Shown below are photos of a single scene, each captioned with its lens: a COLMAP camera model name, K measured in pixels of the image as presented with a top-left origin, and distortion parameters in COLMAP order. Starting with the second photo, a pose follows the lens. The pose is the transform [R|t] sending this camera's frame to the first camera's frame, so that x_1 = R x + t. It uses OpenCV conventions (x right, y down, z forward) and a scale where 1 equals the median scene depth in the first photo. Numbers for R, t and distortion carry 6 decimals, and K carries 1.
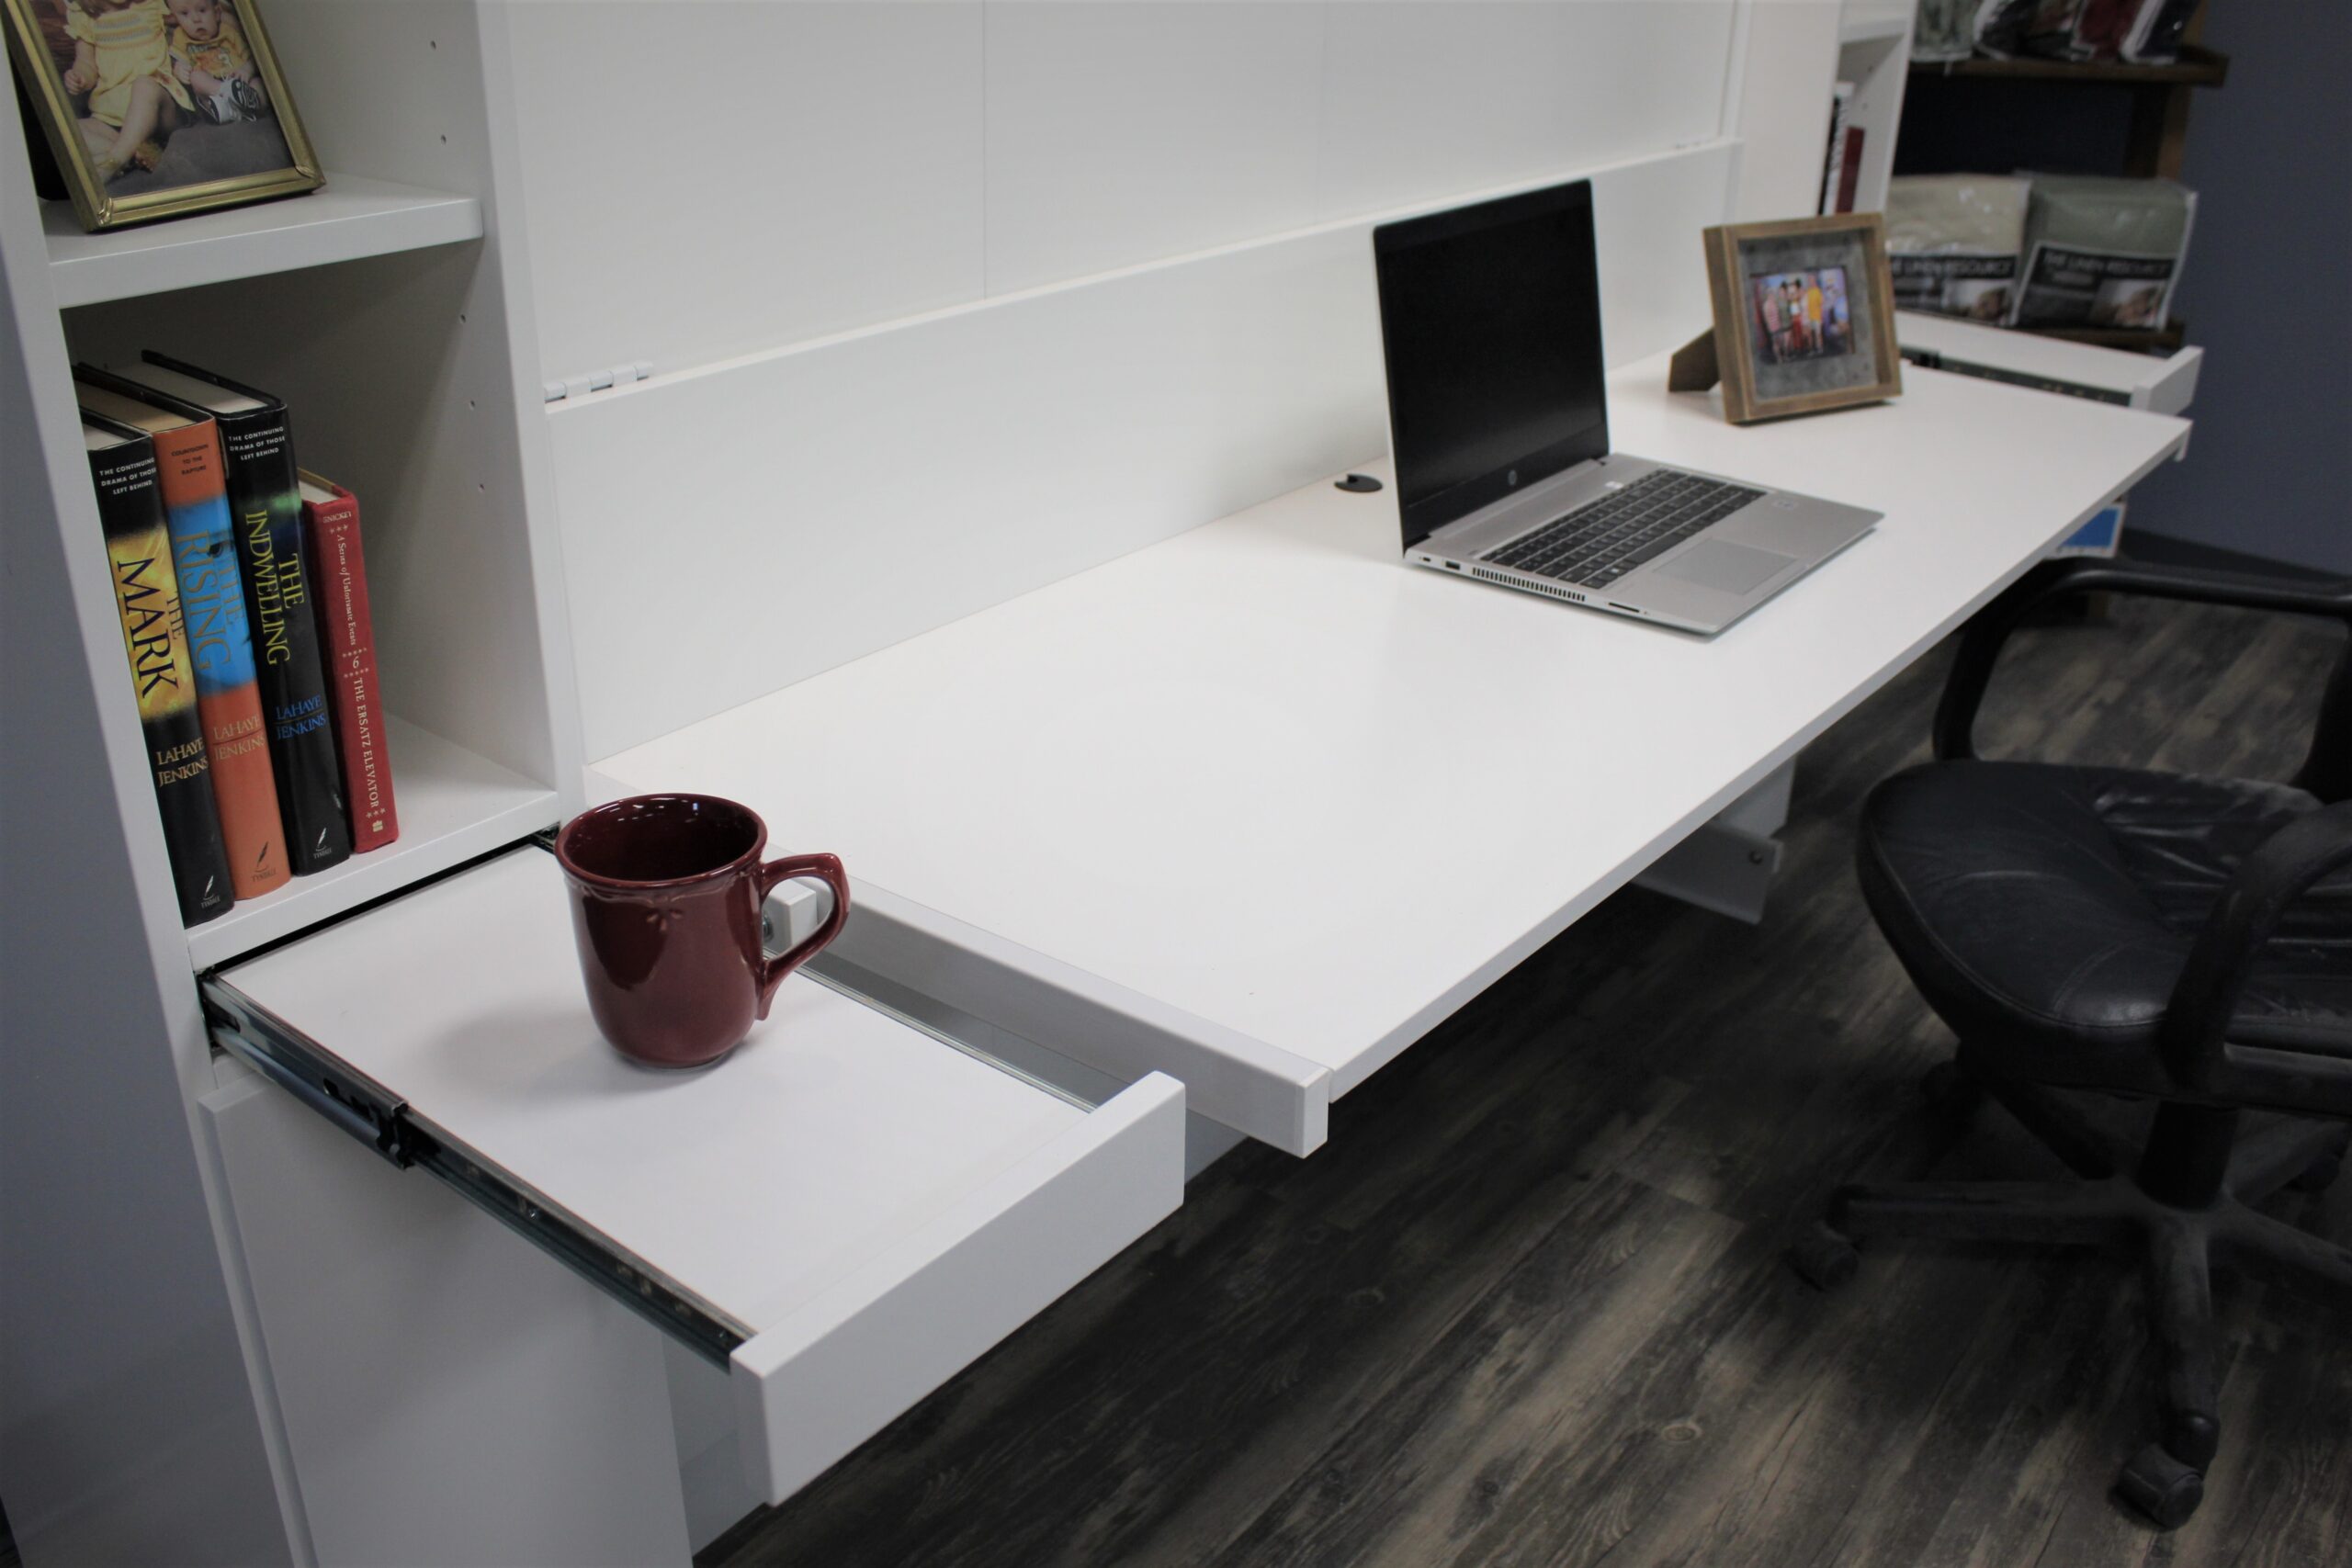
lens RADIAL K [[2084.0, 0, 1176.0], [0, 2084.0, 784.0], [0, 0, 1]] dist [-0.160300, 0.155337]
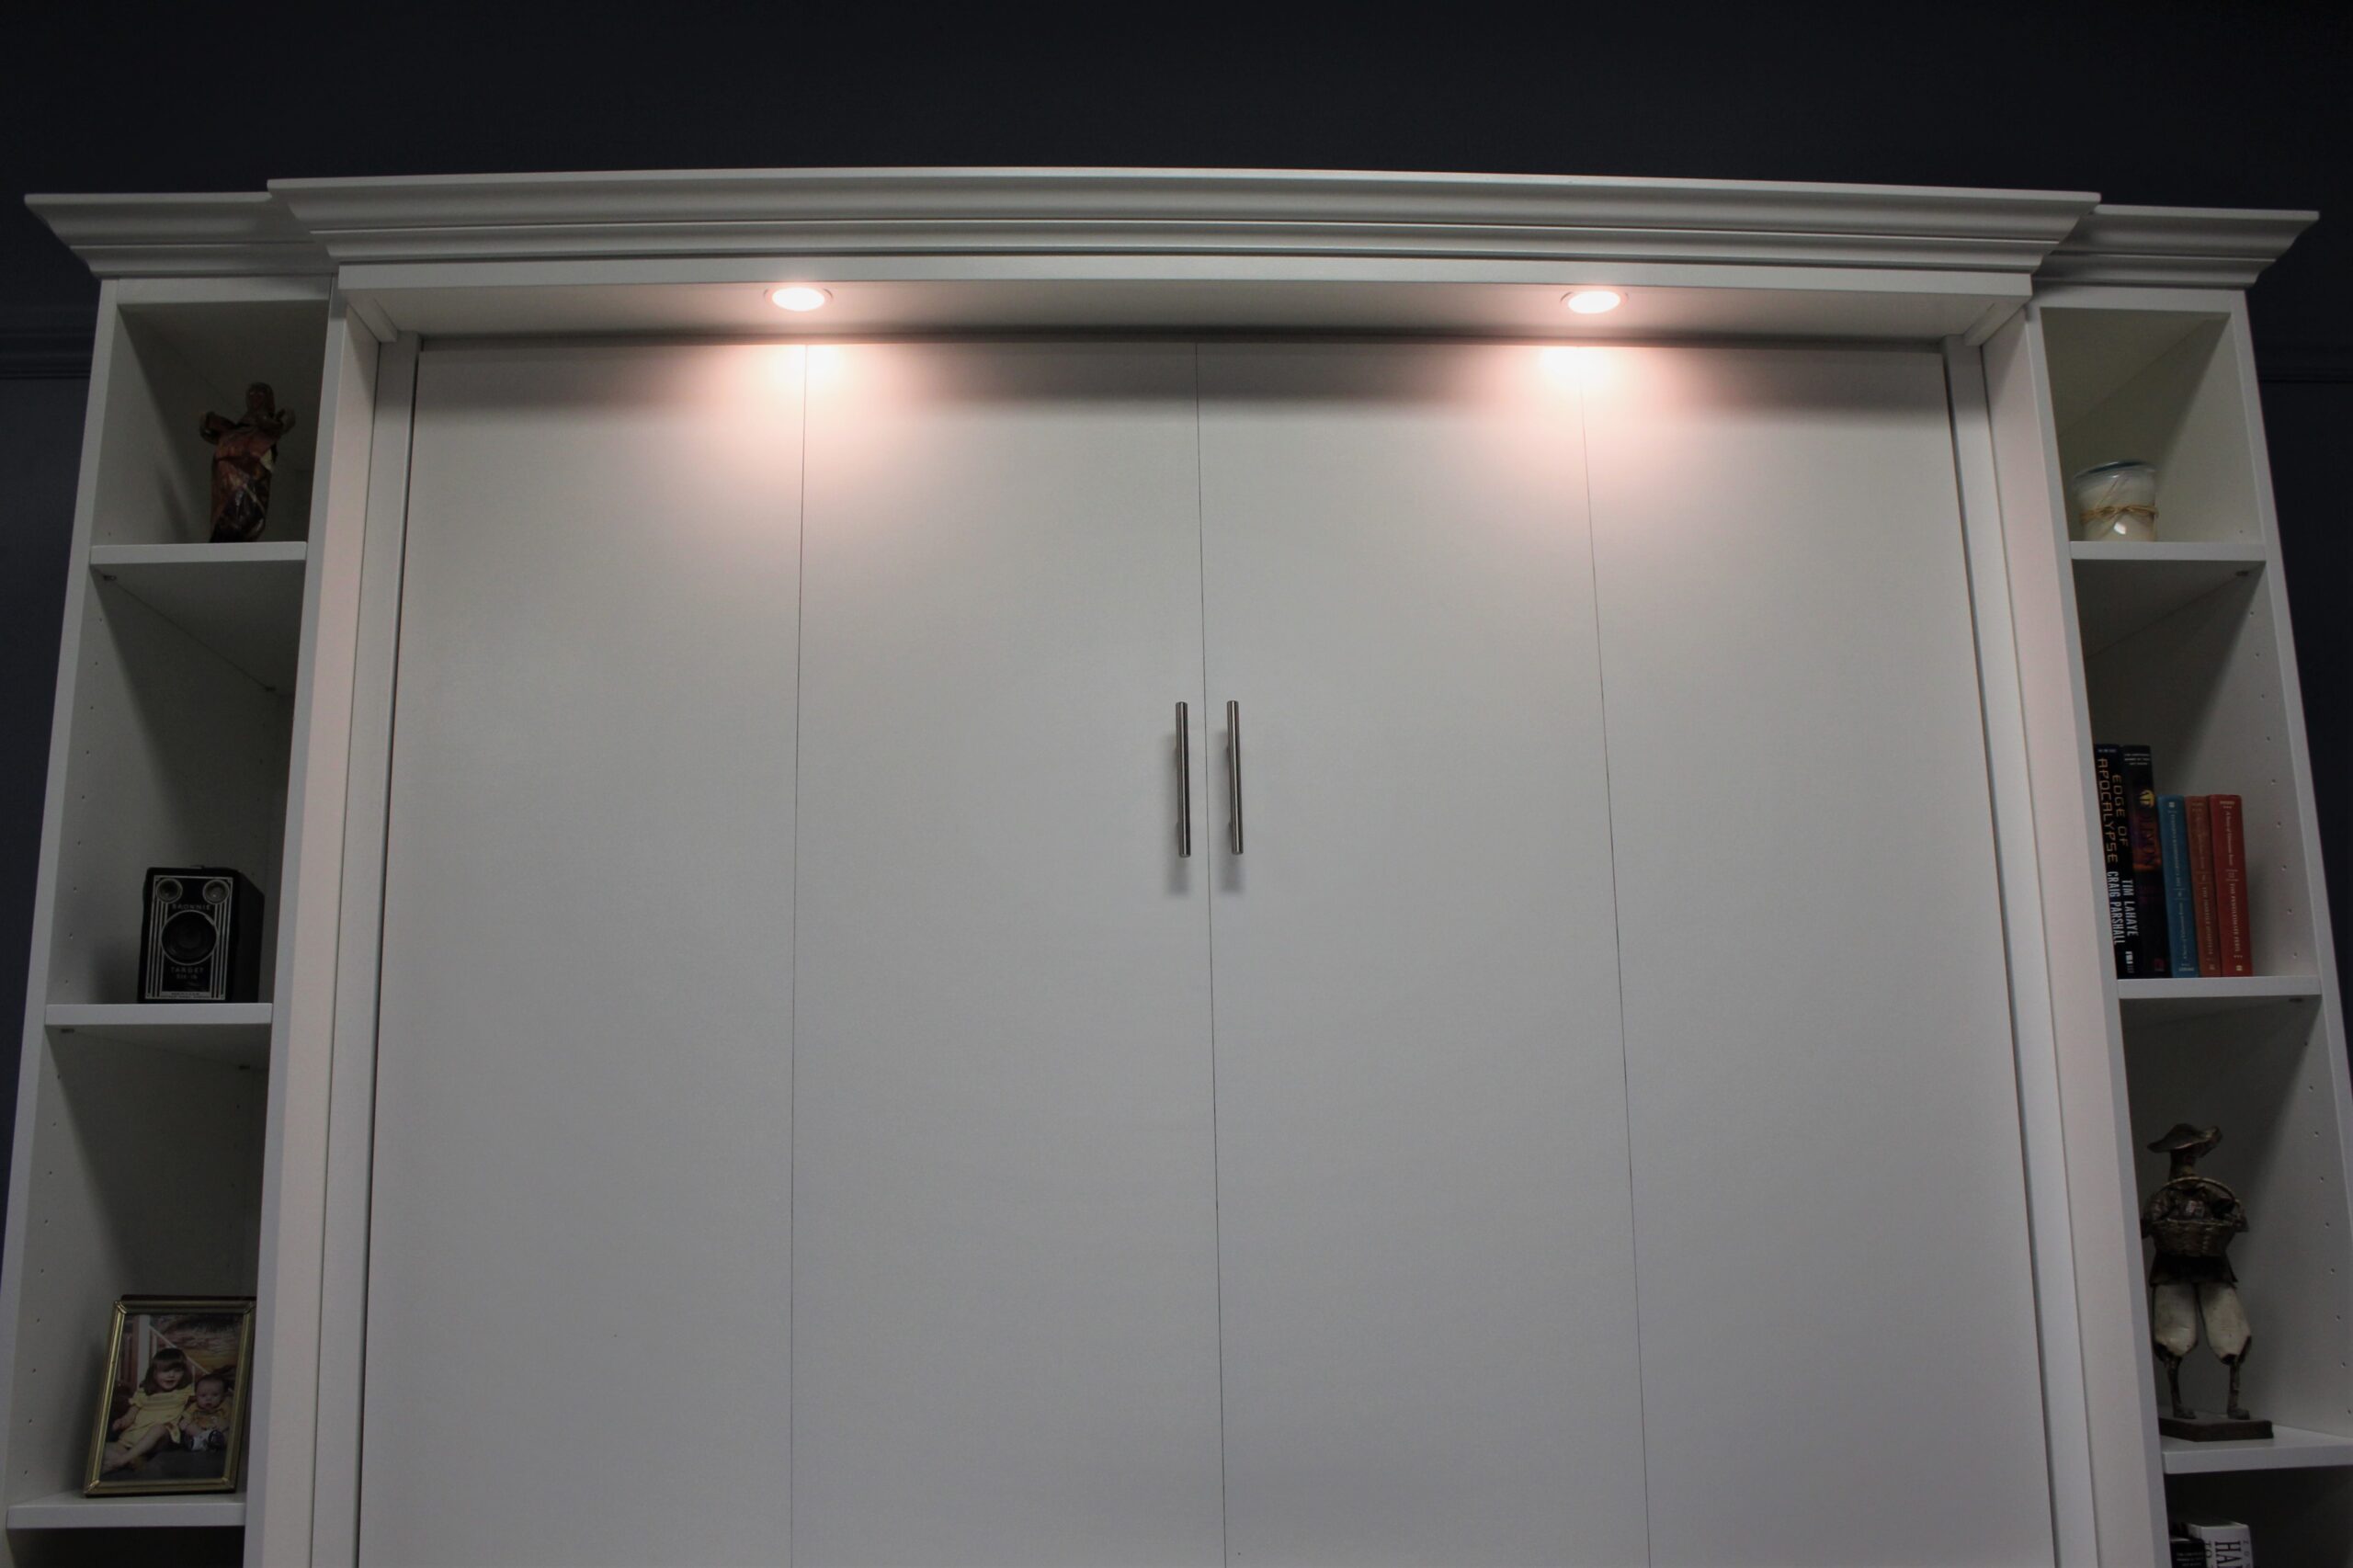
lens RADIAL K [[2083.4, 0, 1177.9], [0, 2083.4, 752.7], [0, 0, 1]] dist [-0.081896, 0.010478]
pose [[0.660252, -0.195555, -0.725139, 1.659197], [-0.286680, 0.826780, -0.483993, -0.205382], [0.694178, 0.527440, 0.489821, 0.331949]]
